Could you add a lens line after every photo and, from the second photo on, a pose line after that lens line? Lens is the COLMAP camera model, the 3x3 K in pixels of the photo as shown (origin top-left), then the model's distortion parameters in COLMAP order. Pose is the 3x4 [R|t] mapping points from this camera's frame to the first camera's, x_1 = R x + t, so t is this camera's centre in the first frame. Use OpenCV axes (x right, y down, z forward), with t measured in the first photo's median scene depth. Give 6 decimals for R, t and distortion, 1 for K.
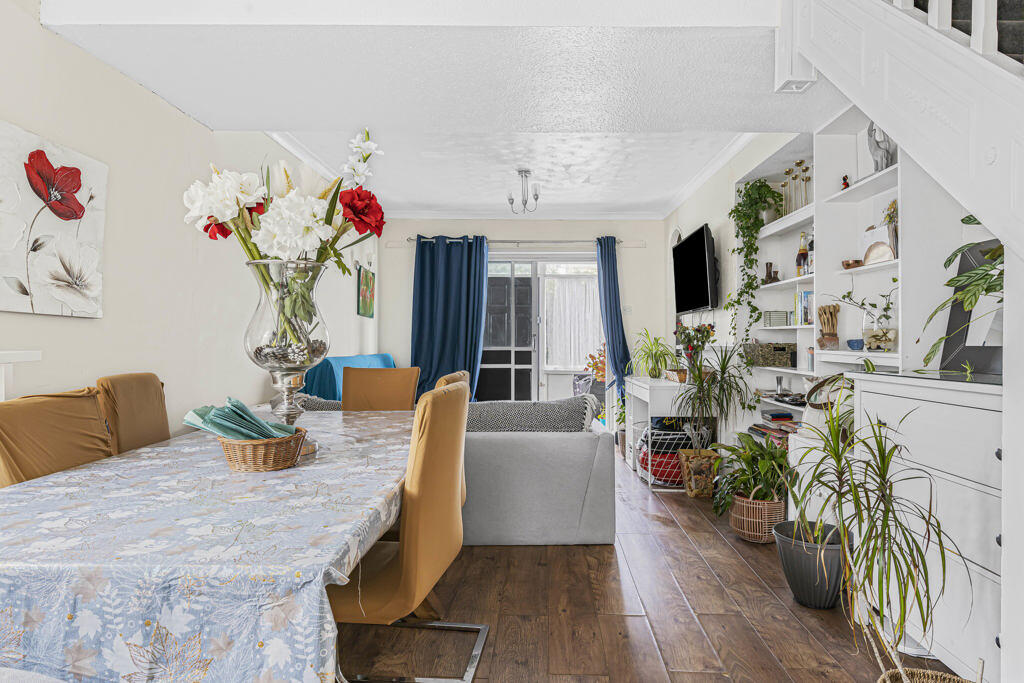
lens RADIAL K [[597.0, 0, 511.4], [0, 597.0, 344.8], [0, 0, 1]] dist [-0.003208, 0.000545]
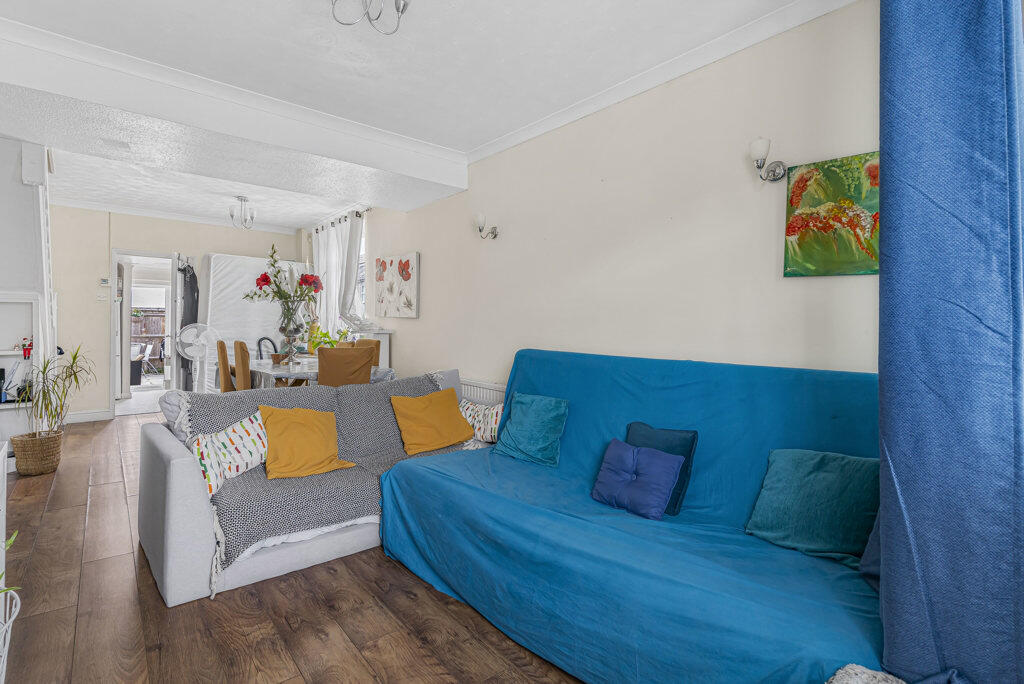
lens RADIAL K [[511.6, 0, 505.2], [0, 511.6, 325.1], [0, 0, 1]] dist [0.000603, -0.000650]
pose [[-0.753052, -0.005094, -0.657941, 0.215583], [-0.013155, 0.999887, 0.007314, -0.020309], [0.657829, 0.014163, -0.753034, 1.584697]]
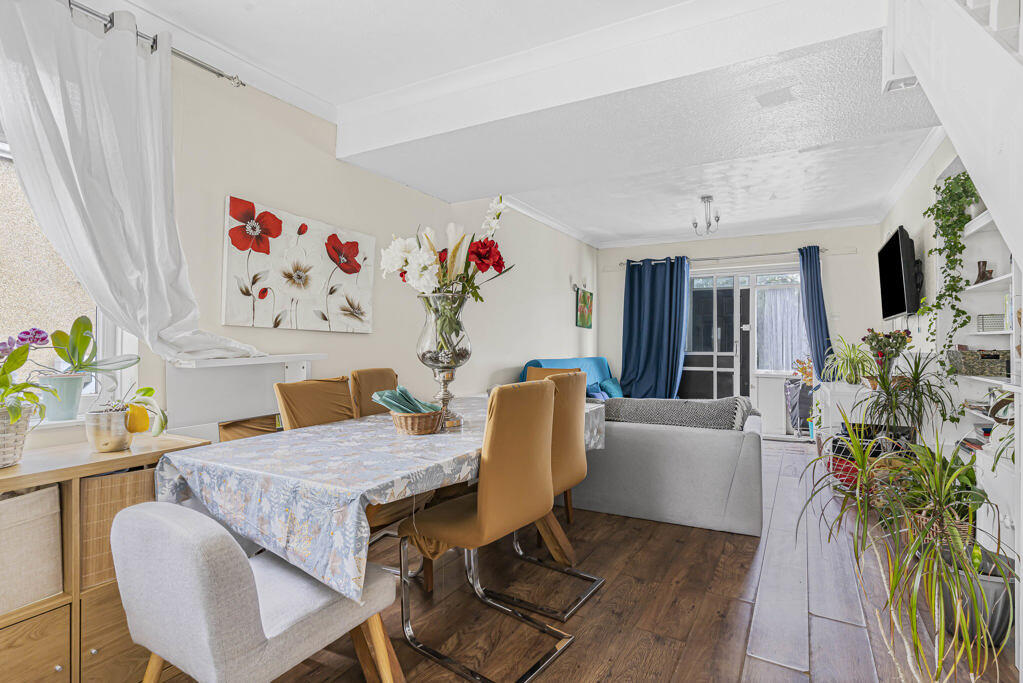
lens RADIAL K [[491.1, 0, 510.3], [0, 491.1, 344.5], [0, 0, 1]] dist [0.002115, 0.000803]
pose [[0.886105, -0.001512, -0.463483, 0.145121], [-0.002848, 0.999958, -0.008708, -0.002475], [0.463476, 0.009037, 0.886063, 0.003534]]
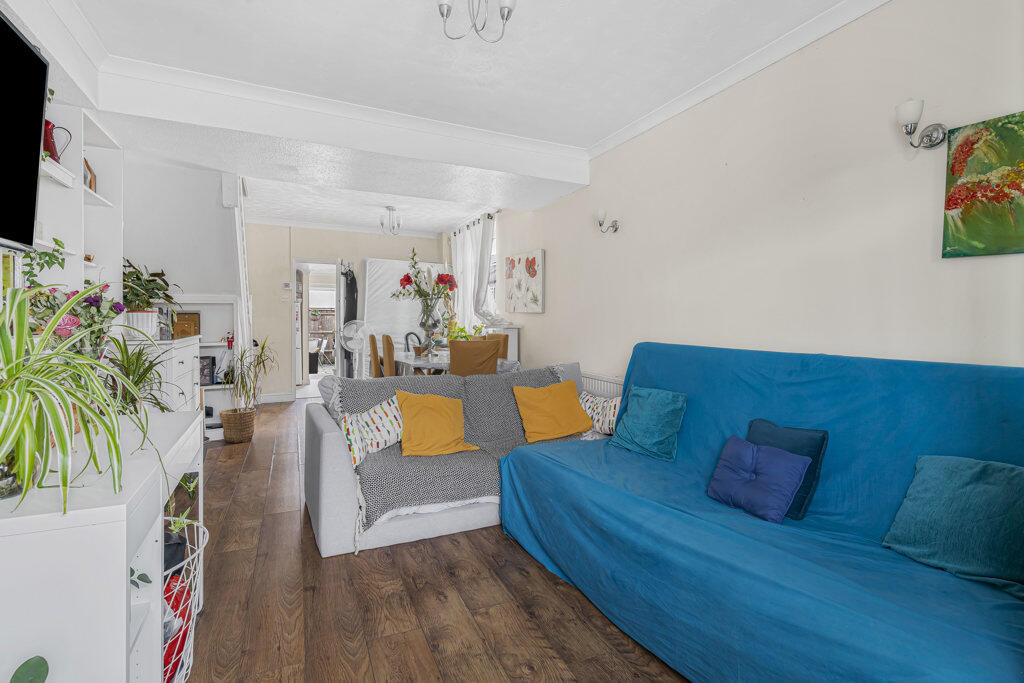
lens RADIAL K [[502.5, 0, 513.4], [0, 502.5, 329.4], [0, 0, 1]] dist [0.001162, -0.000022]
pose [[-0.894016, 0.007065, -0.447980, 0.194752], [-0.004549, 0.999681, 0.024844, -0.015681], [0.448013, 0.024249, -0.893698, 1.606645]]
